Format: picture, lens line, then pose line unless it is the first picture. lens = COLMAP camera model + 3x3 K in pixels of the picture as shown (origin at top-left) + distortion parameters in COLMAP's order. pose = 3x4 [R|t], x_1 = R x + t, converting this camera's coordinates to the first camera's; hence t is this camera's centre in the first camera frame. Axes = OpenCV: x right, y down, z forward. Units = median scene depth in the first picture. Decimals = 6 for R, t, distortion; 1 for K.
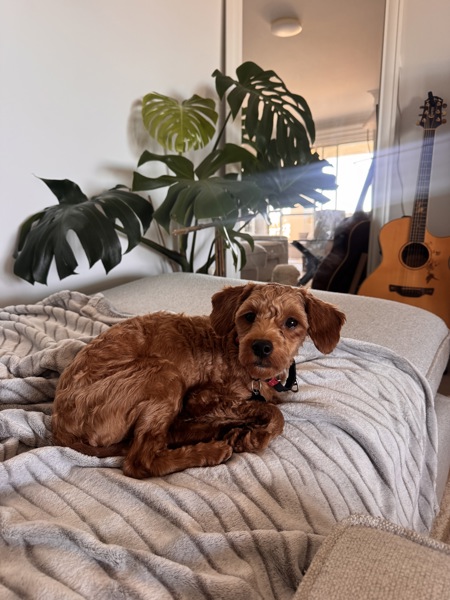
lens RADIAL K [[414.6, 0, 225.0], [0, 414.6, 300.0], [0, 0, 1]] dist [0.019048, -0.001373]
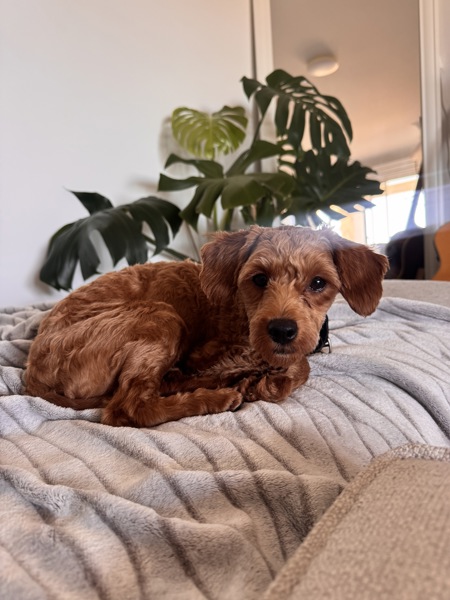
lens RADIAL K [[424.7, 0, 225.0], [0, 424.7, 300.0], [0, 0, 1]] dist [0.000965, -0.002297]
pose [[0.991565, -0.058701, -0.115557, 0.084191], [0.048542, 0.994862, -0.088846, 0.240423], [0.120179, 0.082487, 0.989319, 0.196782]]
